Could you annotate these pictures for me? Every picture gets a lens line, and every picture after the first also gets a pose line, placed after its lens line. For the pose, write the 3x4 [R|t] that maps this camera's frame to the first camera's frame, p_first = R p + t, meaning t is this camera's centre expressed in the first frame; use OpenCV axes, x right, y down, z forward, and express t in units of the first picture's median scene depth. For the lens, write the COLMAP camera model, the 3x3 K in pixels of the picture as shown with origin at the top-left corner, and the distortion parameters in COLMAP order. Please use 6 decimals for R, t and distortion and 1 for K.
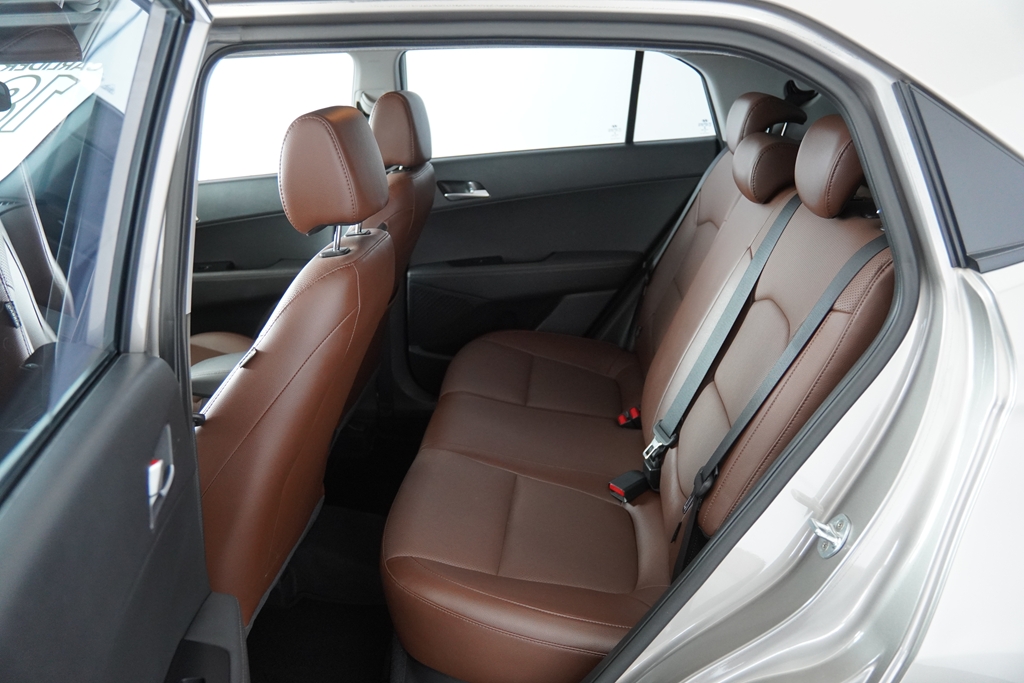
lens RADIAL K [[842.1, 0, 512.1], [0, 842.1, 338.3], [0, 0, 1]] dist [-0.066602, -0.003813]
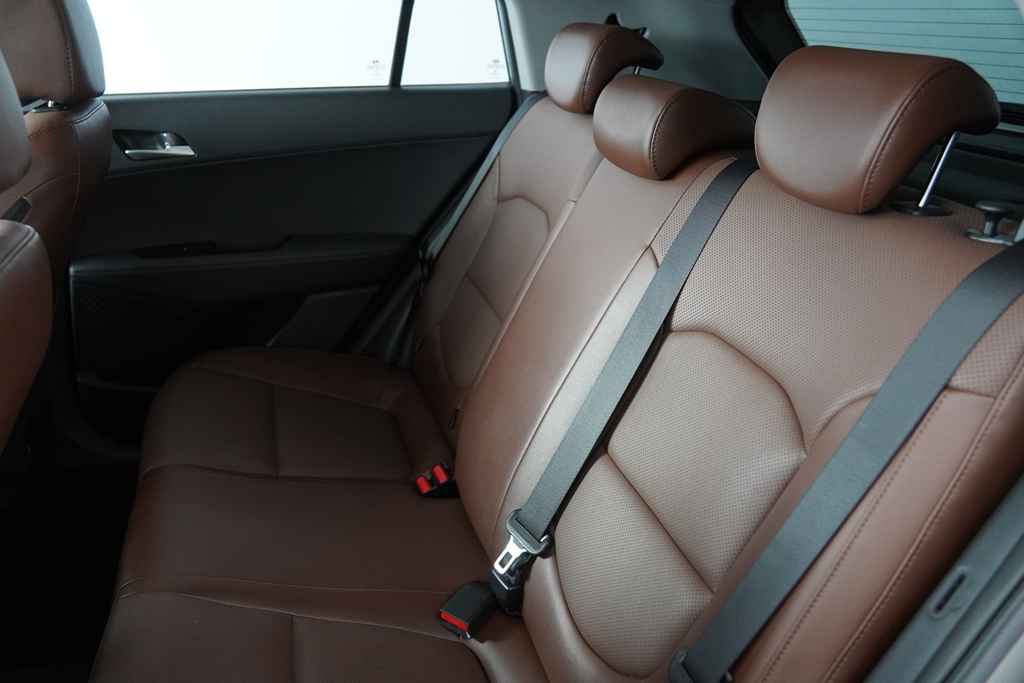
lens RADIAL K [[857.5, 0, 522.2], [0, 857.5, 346.6], [0, 0, 1]] dist [-0.089297, 0.069912]
pose [[0.930106, -0.048771, 0.364040, -0.044627], [0.029789, 0.997896, 0.057580, -0.054519], [-0.366082, -0.042711, 0.929602, 0.309541]]
